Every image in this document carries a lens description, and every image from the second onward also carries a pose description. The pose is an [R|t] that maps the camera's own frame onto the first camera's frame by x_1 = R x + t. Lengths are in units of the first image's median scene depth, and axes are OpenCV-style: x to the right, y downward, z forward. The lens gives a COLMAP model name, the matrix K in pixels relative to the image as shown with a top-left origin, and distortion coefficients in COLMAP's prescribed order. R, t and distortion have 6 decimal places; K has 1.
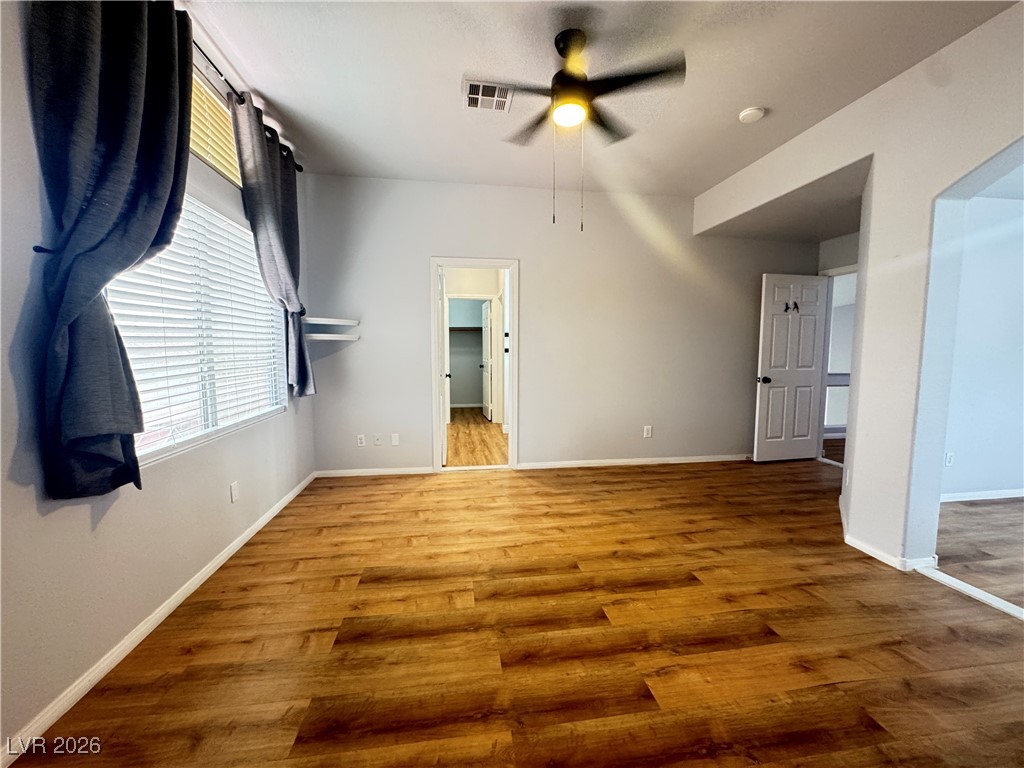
lens RADIAL K [[406.7, 0, 508.4], [0, 406.7, 382.7], [0, 0, 1]] dist [-0.002653, -0.000175]
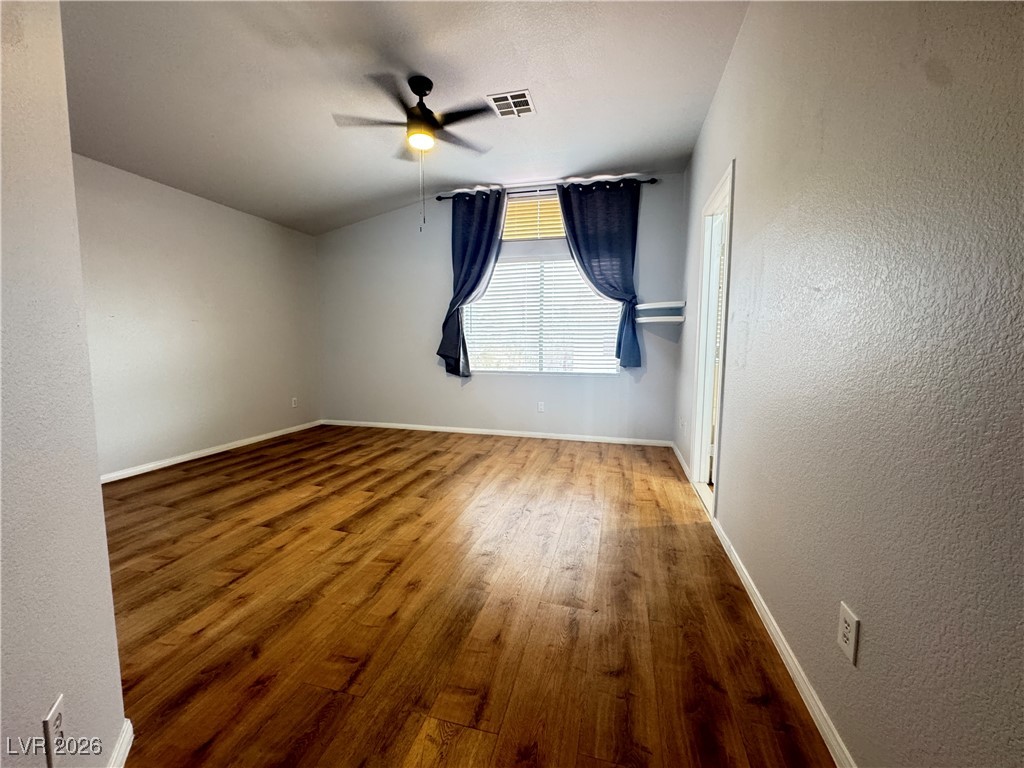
lens RADIAL K [[406.7, 0, 512.4], [0, 406.7, 378.8], [0, 0, 1]] dist [-0.002653, -0.000175]
pose [[-0.380469, 0.074451, -0.921792, 1.158994], [-0.085661, 0.989632, 0.115287, -0.067616], [0.920818, 0.122825, -0.370146, 1.643142]]
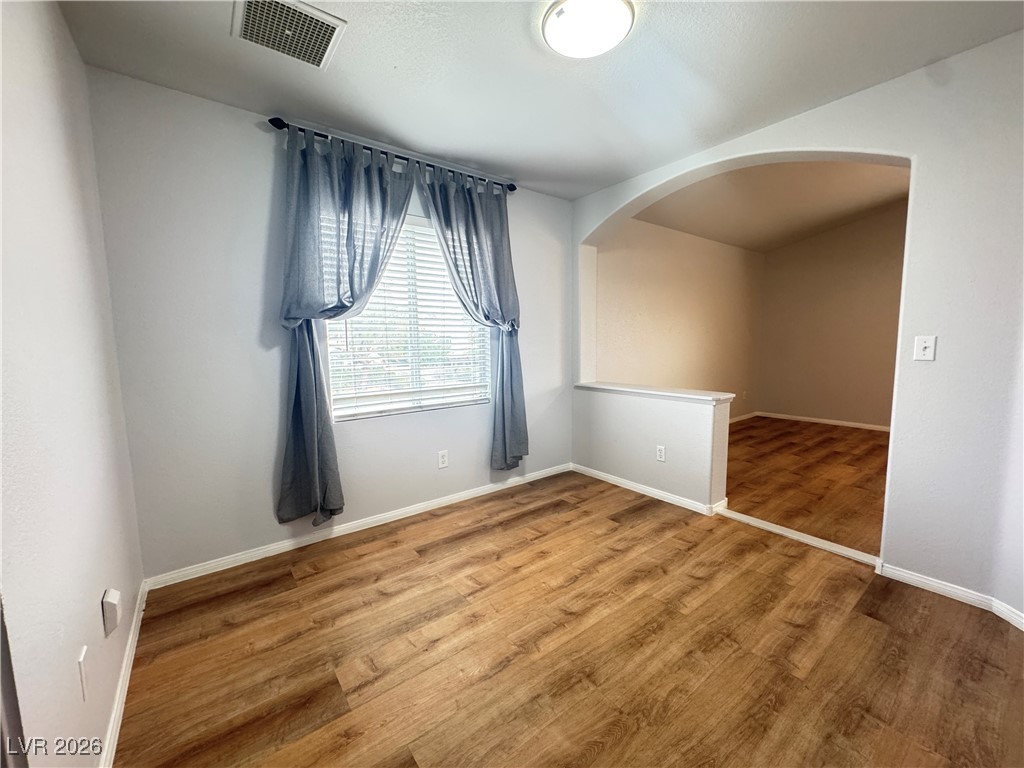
lens RADIAL K [[406.7, 0, 521.1], [0, 406.7, 386.0], [0, 0, 1]] dist [-0.002653, -0.000175]
pose [[-0.865402, 0.059459, -0.497538, 2.127875], [-0.034331, 0.983566, 0.177257, -0.074205], [0.499901, 0.170479, -0.849138, 1.282356]]
